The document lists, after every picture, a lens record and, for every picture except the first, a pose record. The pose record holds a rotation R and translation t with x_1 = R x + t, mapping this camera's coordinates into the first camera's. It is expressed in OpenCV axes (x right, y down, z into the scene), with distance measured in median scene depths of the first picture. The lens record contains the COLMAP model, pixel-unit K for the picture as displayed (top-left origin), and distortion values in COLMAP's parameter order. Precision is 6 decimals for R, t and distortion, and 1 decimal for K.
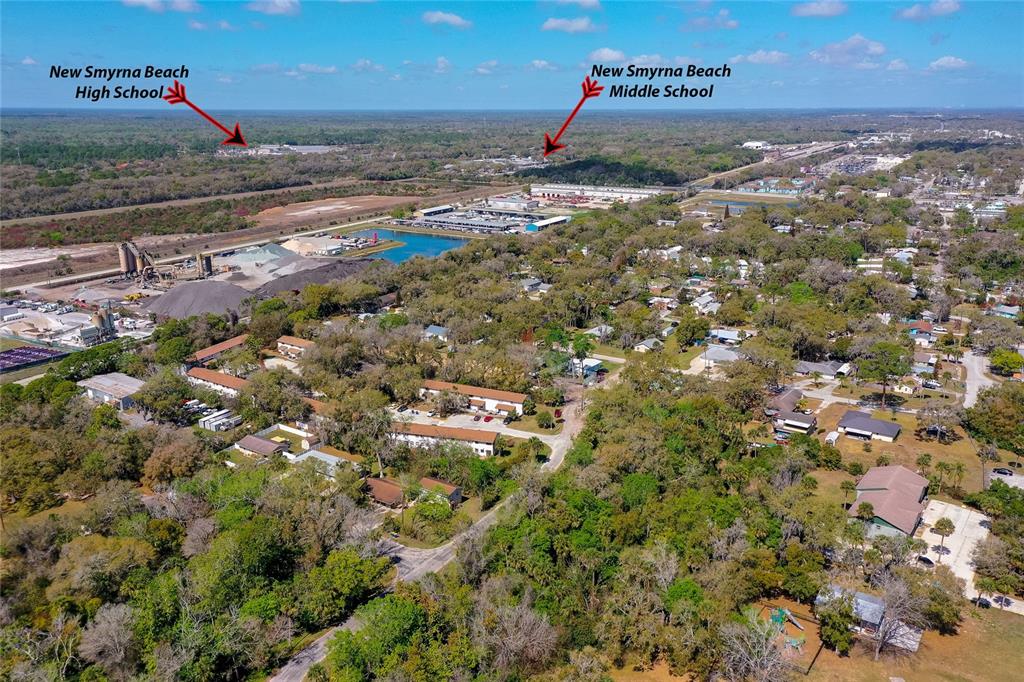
lens RADIAL K [[830.0, 0, 512.0], [0, 830.0, 341.0], [0, 0, 1]] dist [0.028325, 0.003365]
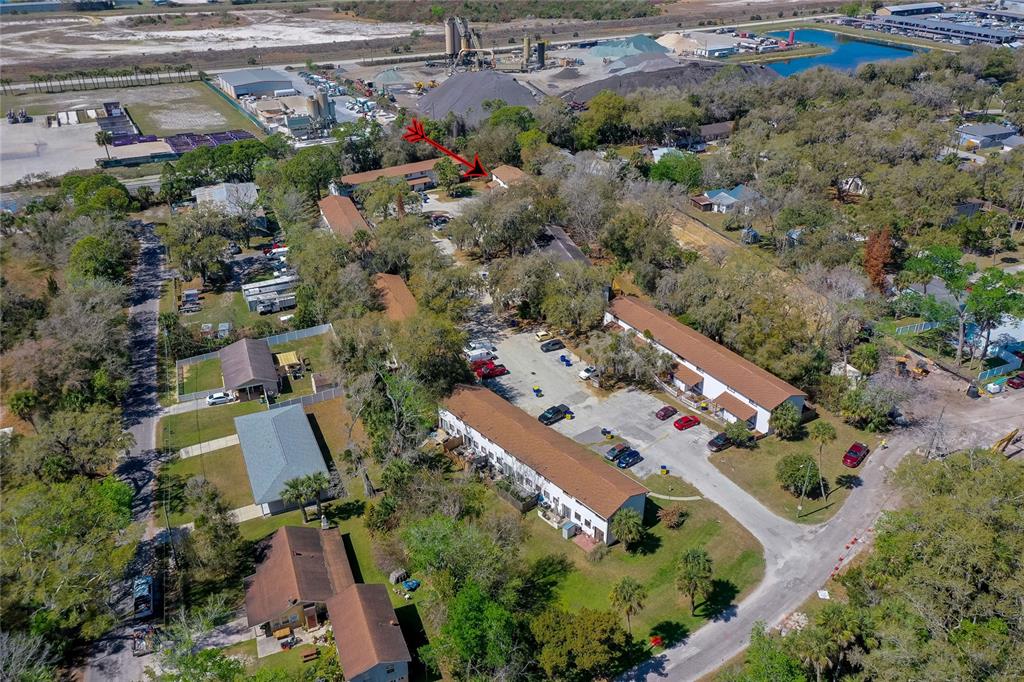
lens RADIAL K [[830.0, 0, 512.0], [0, 830.0, 341.0], [0, 0, 1]] dist [0.028325, 0.003365]
pose [[0.841207, 0.252179, -0.478306, 0.091461], [-0.145664, 0.957570, 0.248681, -0.045416], [0.520723, -0.139520, 0.842248, 0.534682]]
